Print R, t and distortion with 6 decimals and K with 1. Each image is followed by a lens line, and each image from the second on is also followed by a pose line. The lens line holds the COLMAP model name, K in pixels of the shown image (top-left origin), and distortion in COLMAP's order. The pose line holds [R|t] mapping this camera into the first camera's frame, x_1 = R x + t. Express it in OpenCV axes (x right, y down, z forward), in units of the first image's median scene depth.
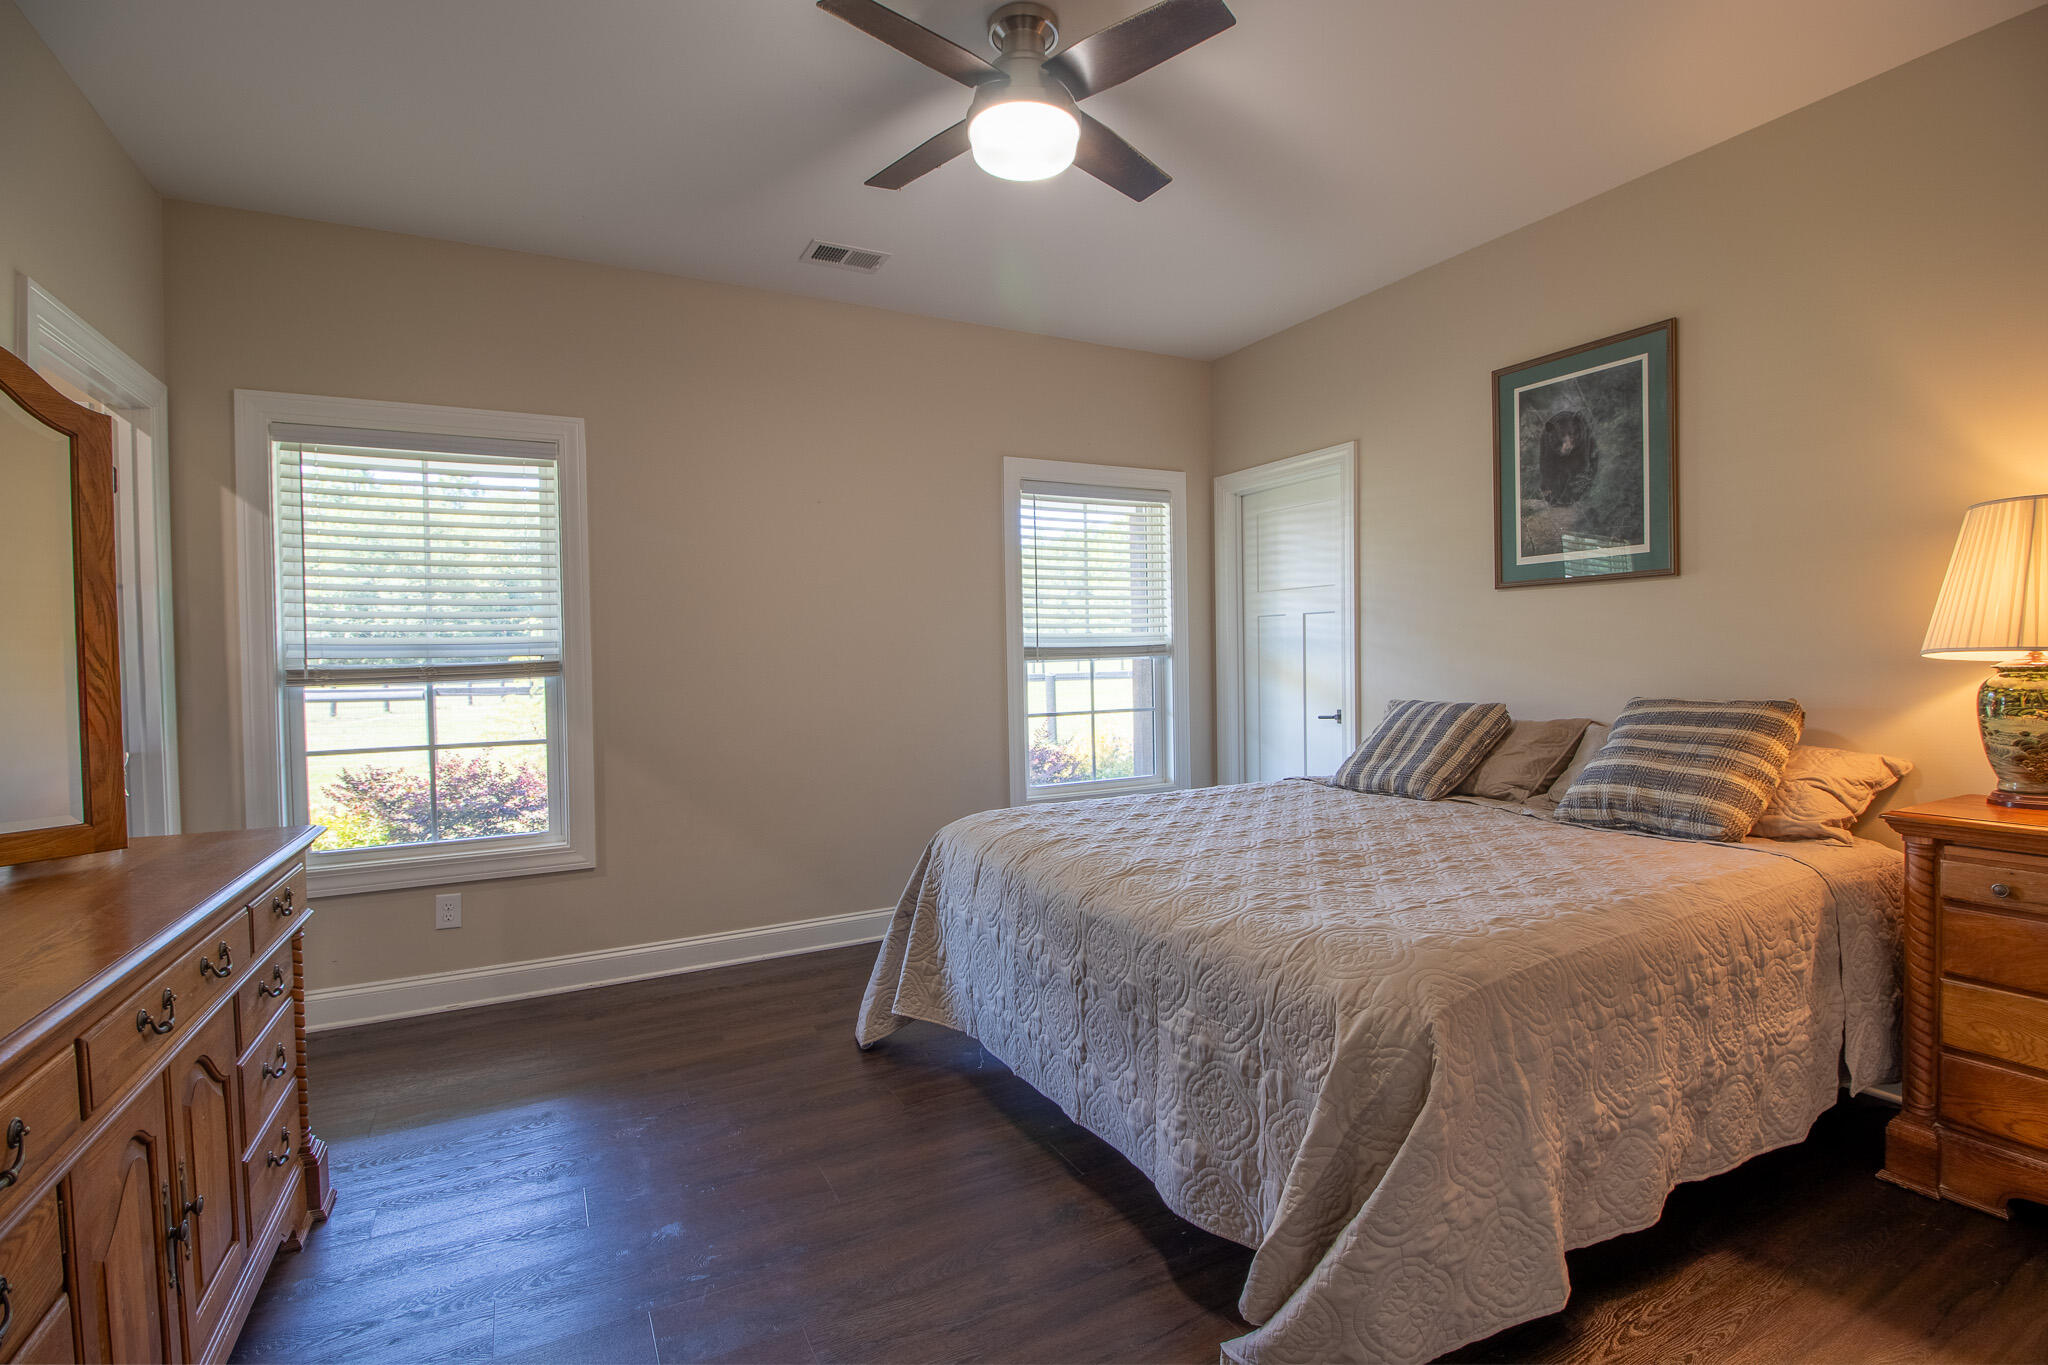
lens RADIAL K [[946.0, 0, 1024.7], [0, 946.0, 677.5], [0, 0, 1]] dist [-0.000589, -0.006448]
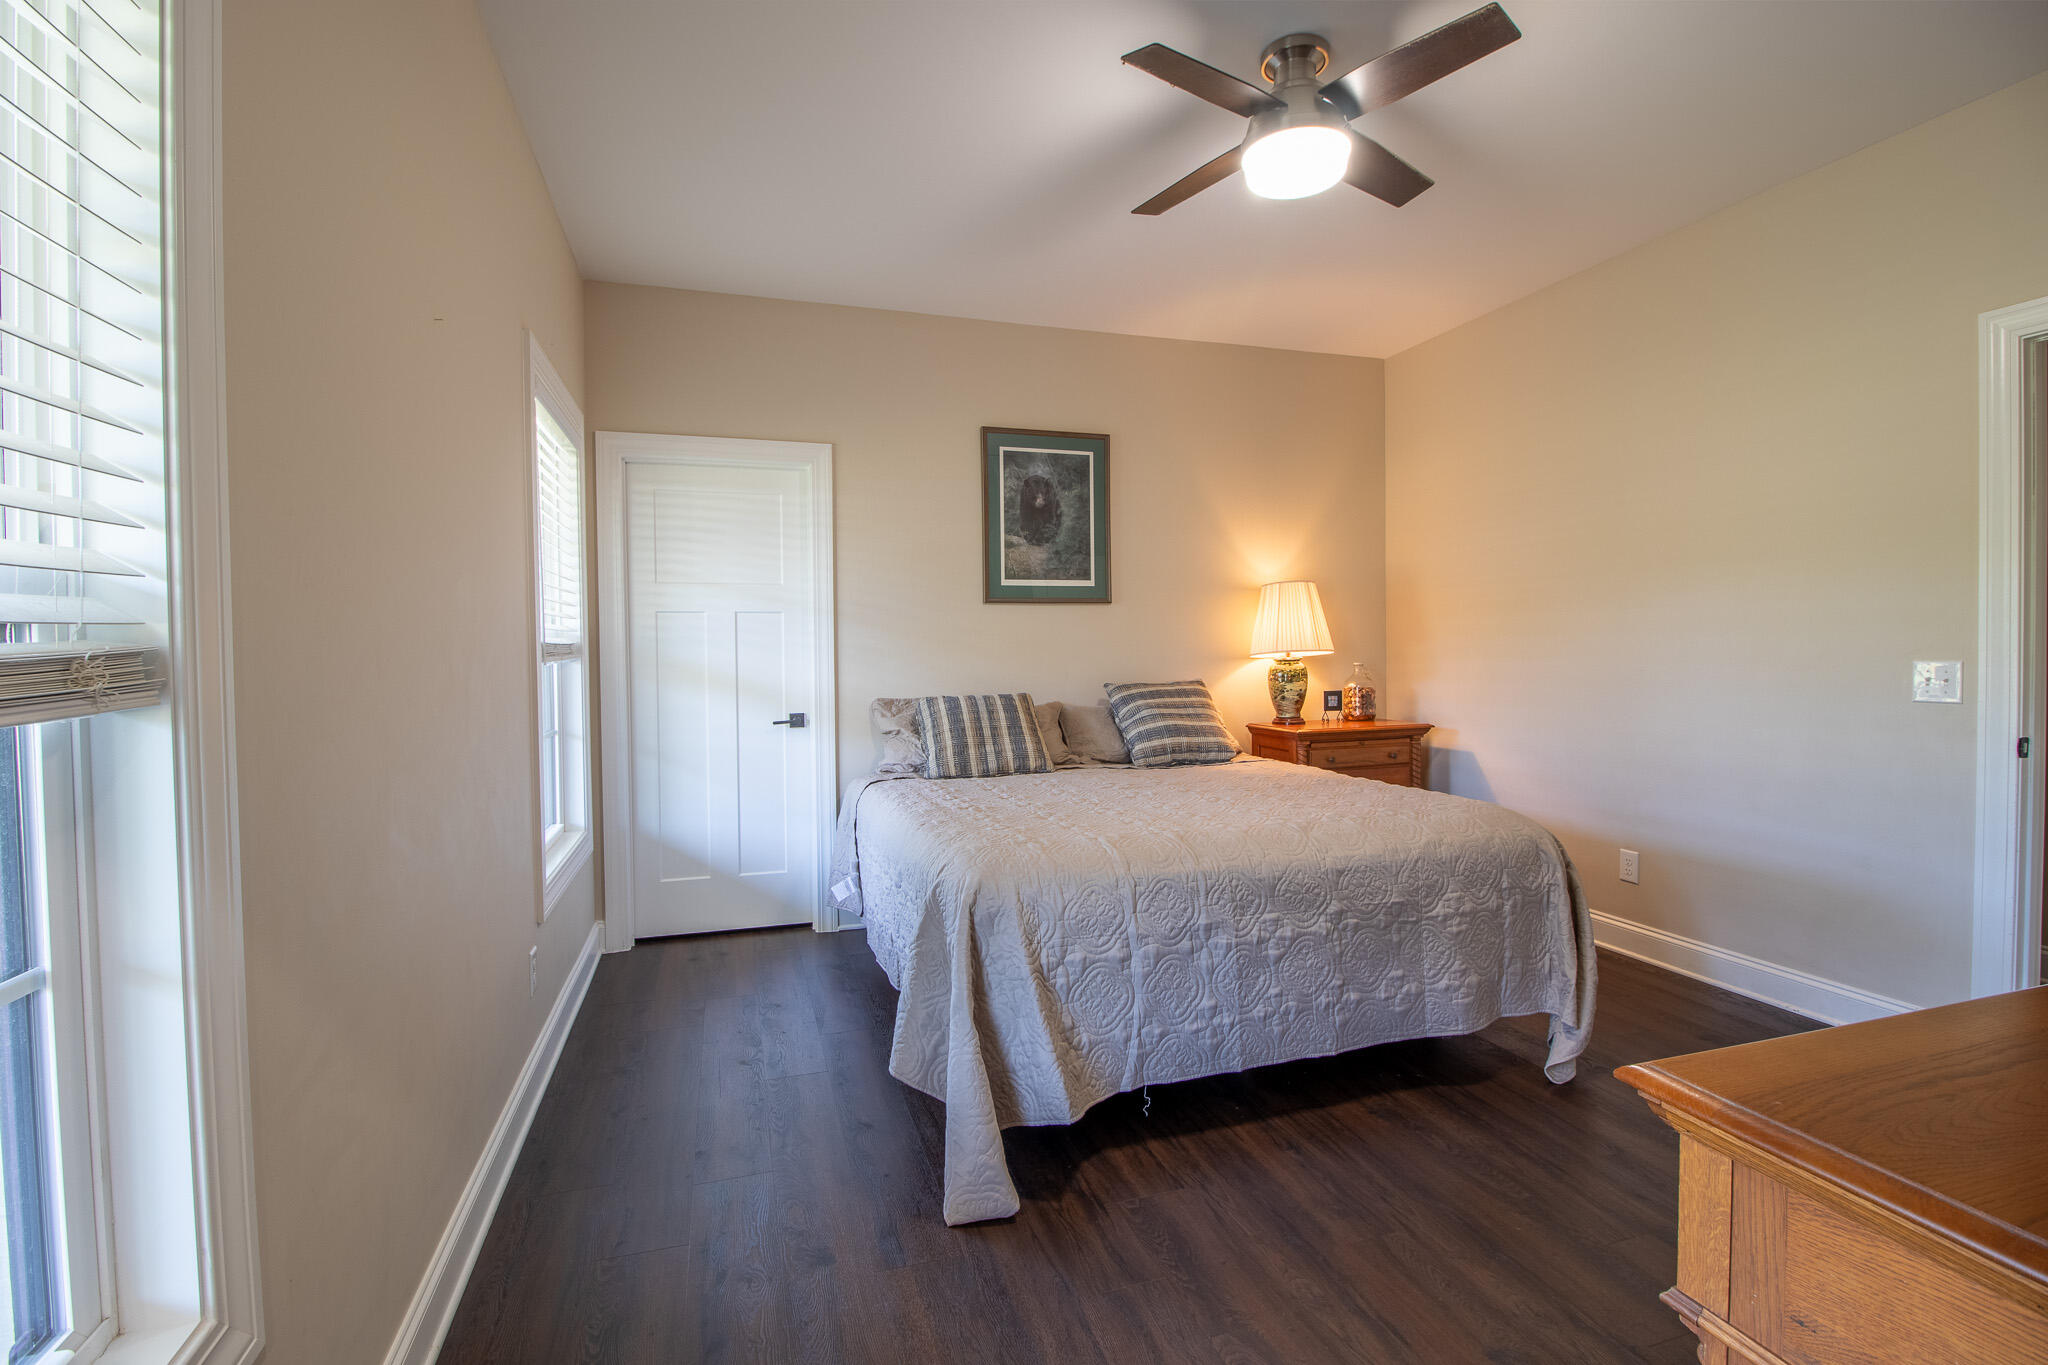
lens RADIAL K [[946.0, 0, 1025.9], [0, 946.0, 685.5], [0, 0, 1]] dist [-0.000589, -0.006448]
pose [[0.175252, -0.019698, 0.984326, -0.777971], [0.031237, 0.999408, 0.014438, -0.001519], [-0.984028, 0.028217, 0.175764, 0.797353]]
